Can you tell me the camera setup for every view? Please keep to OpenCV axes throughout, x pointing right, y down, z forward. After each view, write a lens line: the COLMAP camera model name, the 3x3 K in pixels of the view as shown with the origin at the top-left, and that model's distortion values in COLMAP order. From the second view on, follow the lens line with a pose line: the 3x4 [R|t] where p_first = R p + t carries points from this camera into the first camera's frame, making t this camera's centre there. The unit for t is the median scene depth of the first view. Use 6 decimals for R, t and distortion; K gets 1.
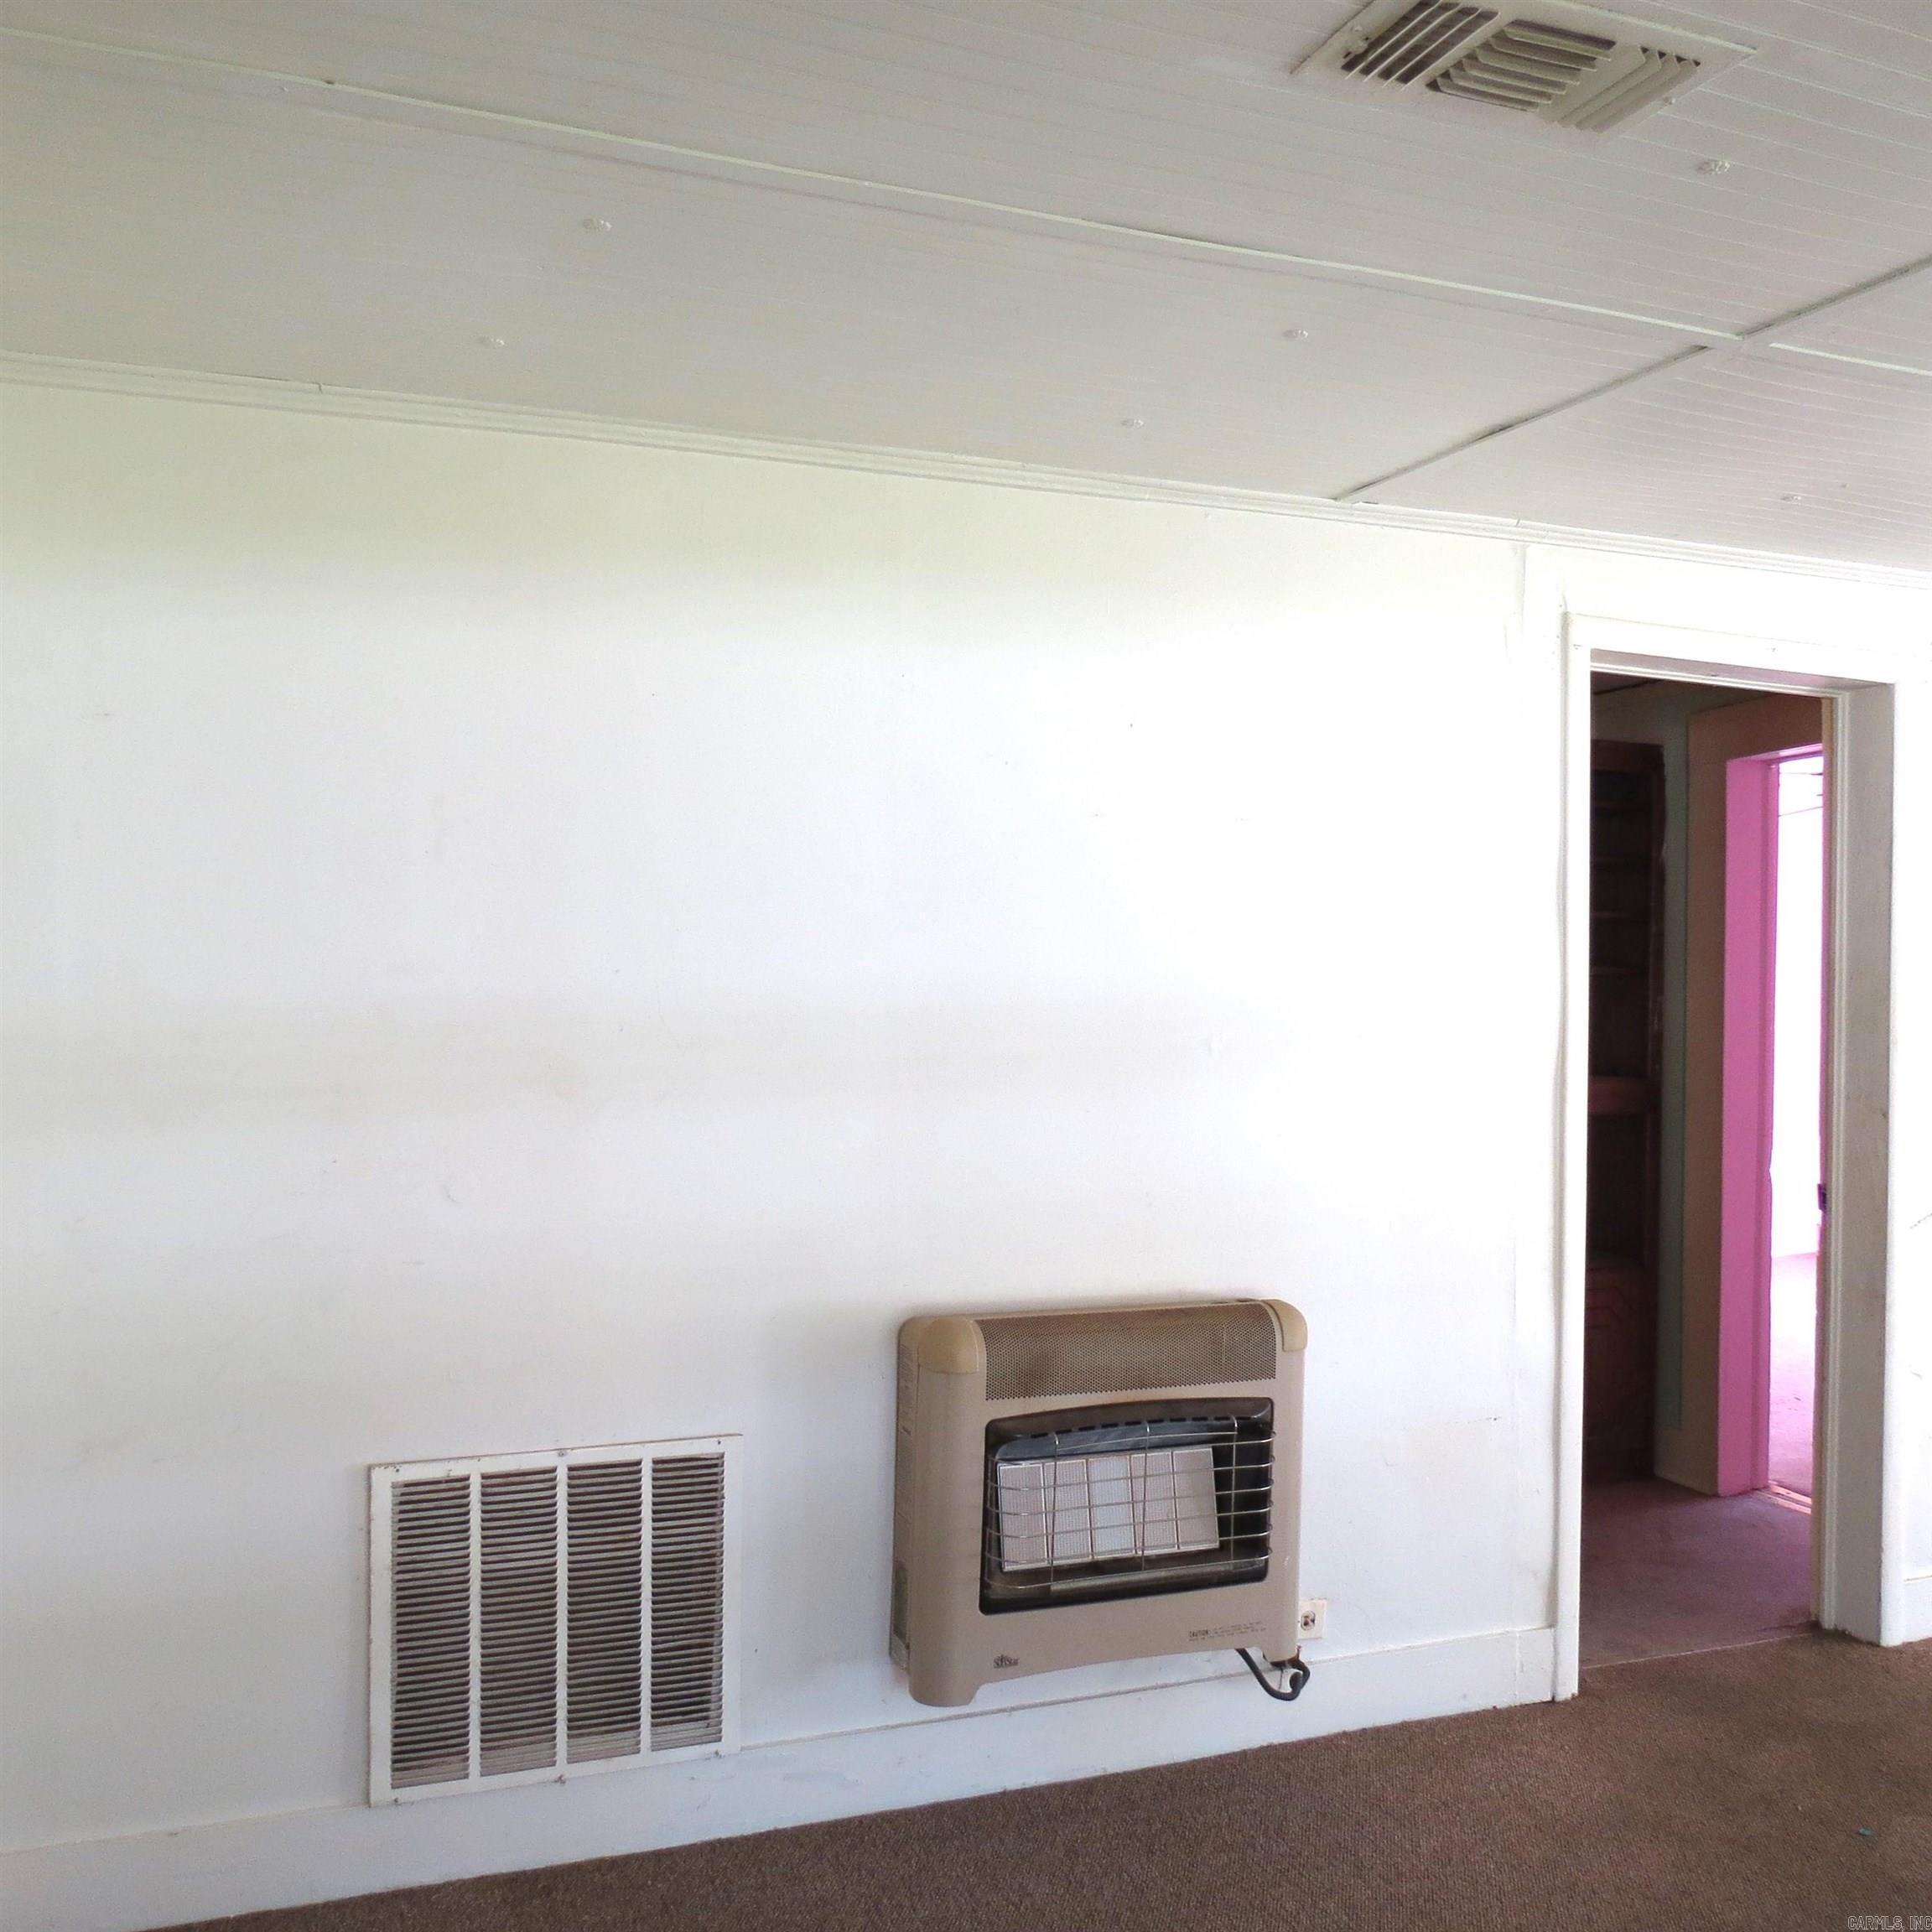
lens RADIAL K [[1817.6, 0, 969.0], [0, 1817.6, 968.7], [0, 0, 1]] dist [-0.044848, 0.000000]
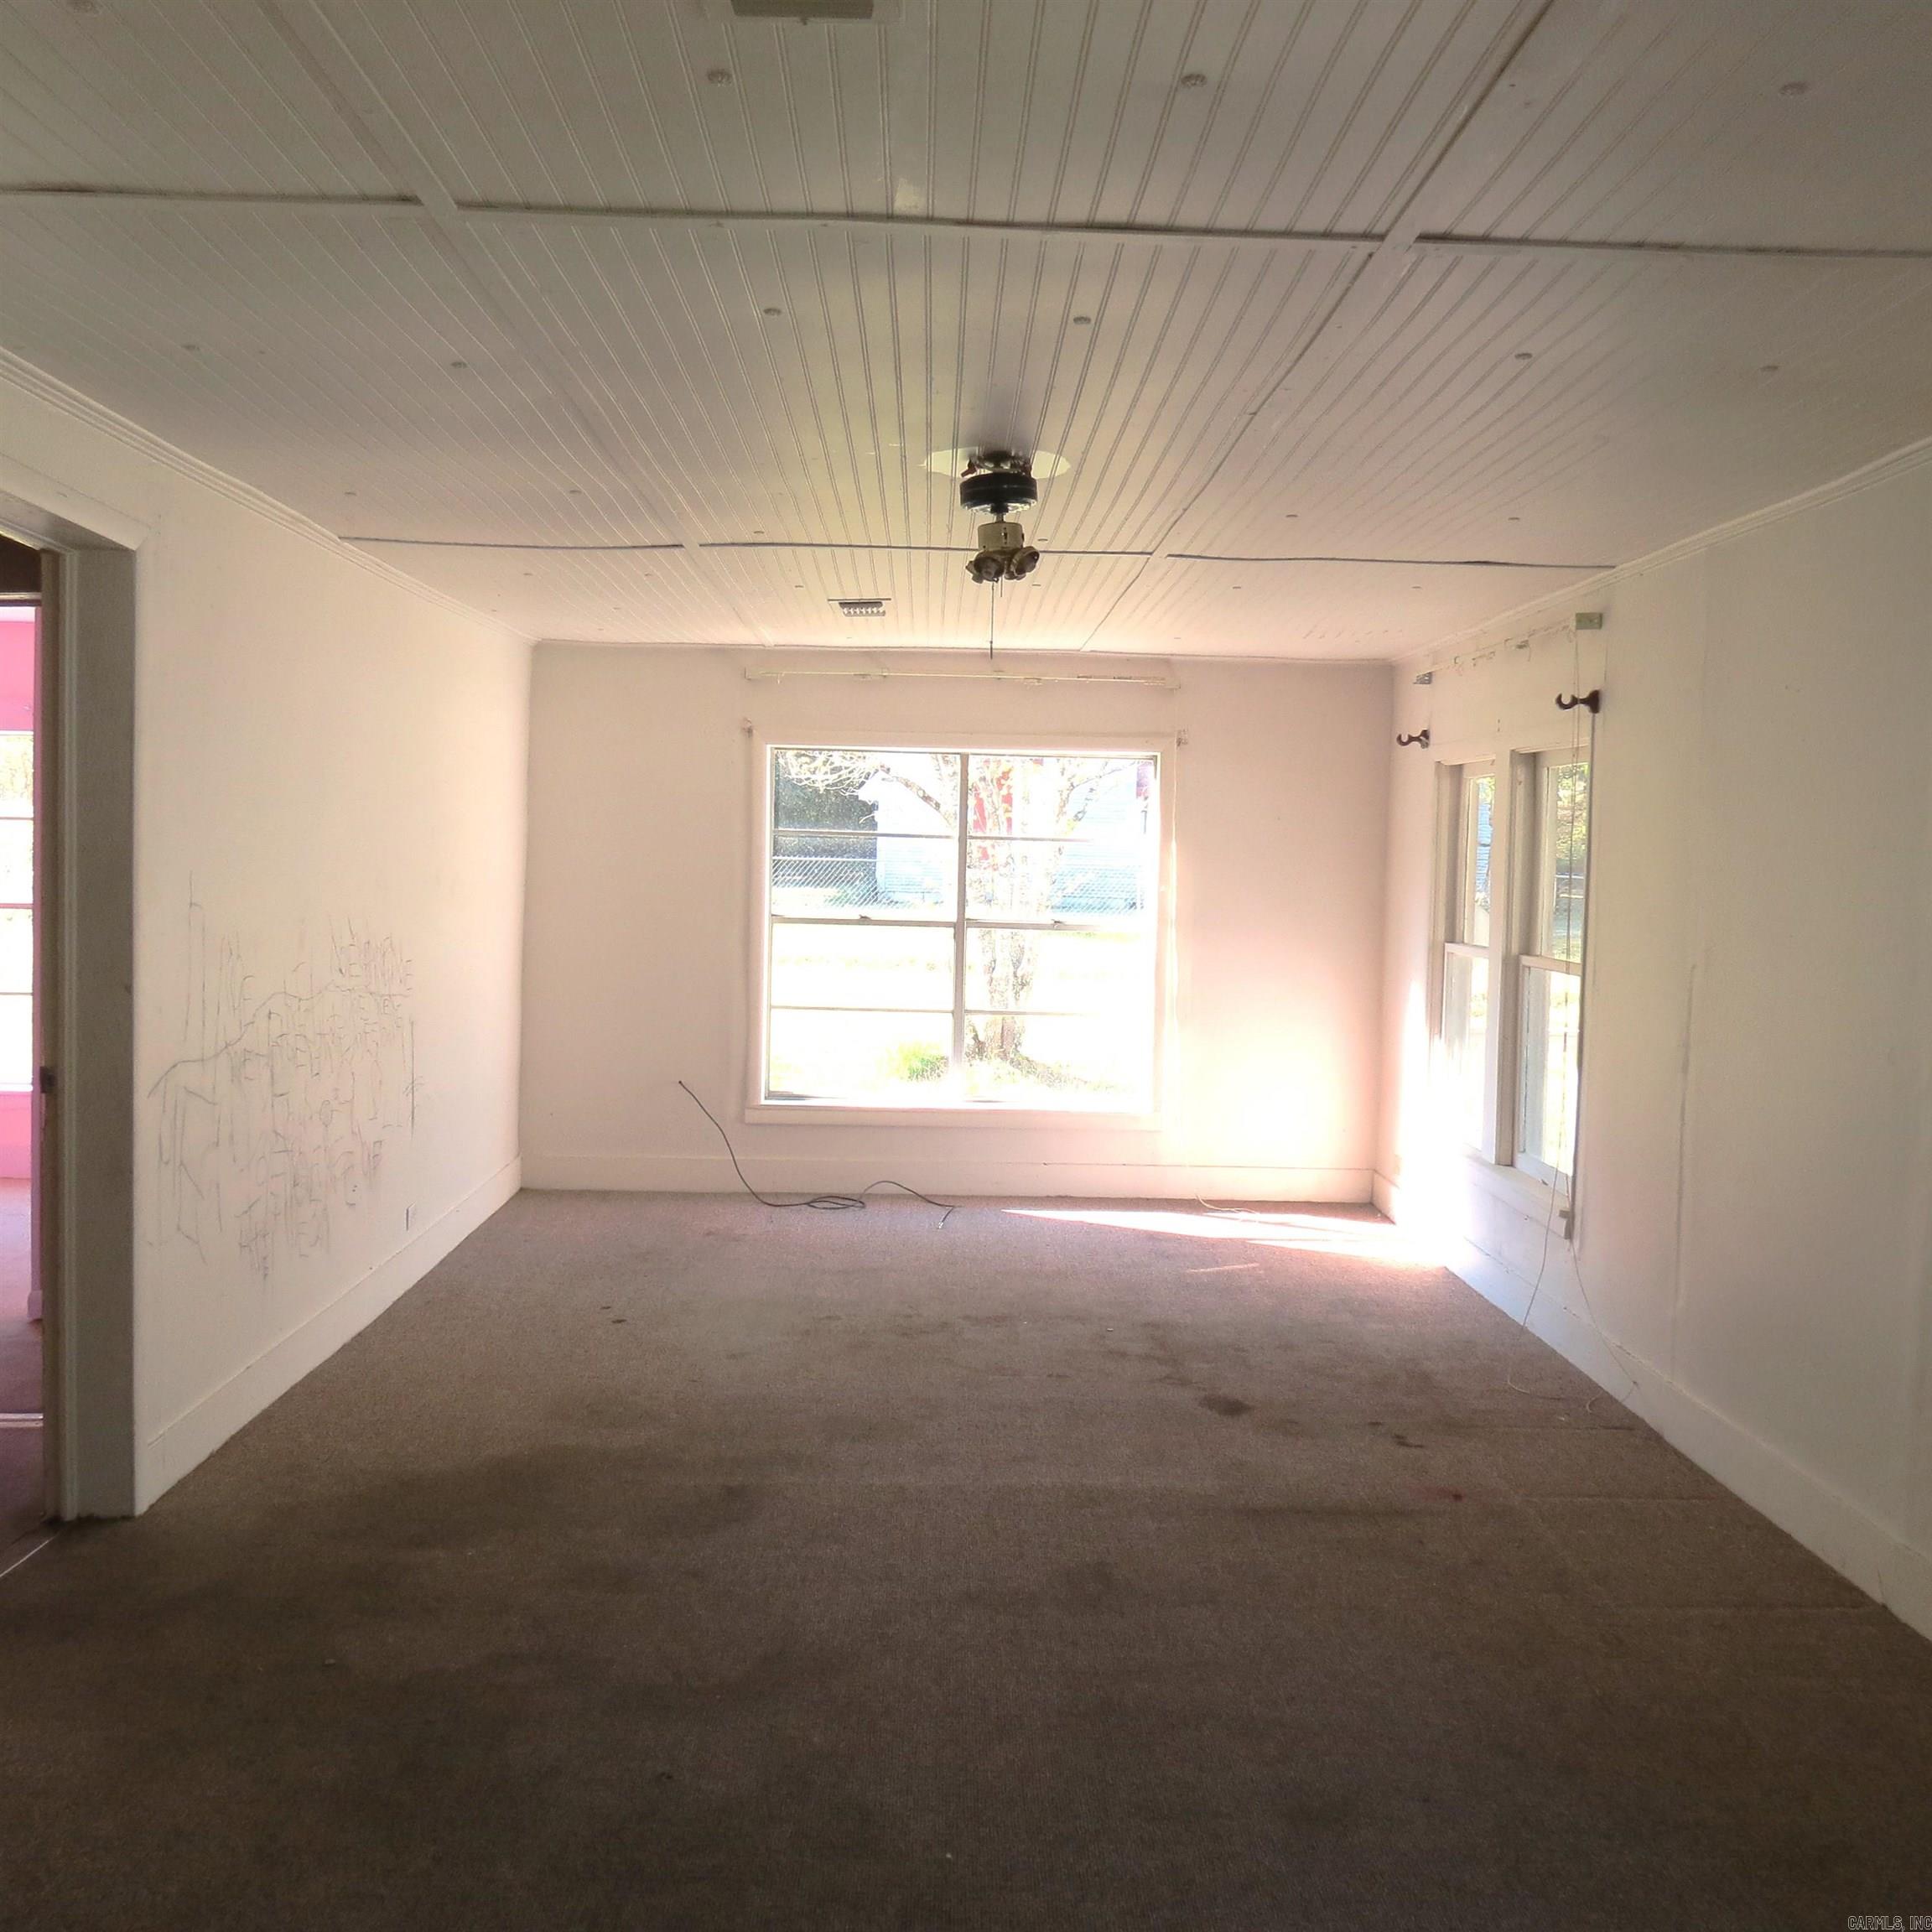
lens RADIAL K [[1817.6, 0, 969.0], [0, 1817.6, 963.7], [0, 0, 1]] dist [-0.044848, 0.000000]
pose [[0.339016, -0.043874, 0.939757, -0.258416], [-0.018943, 0.998391, 0.053445, 0.006116], [-0.940590, -0.035921, 0.337640, 0.225761]]
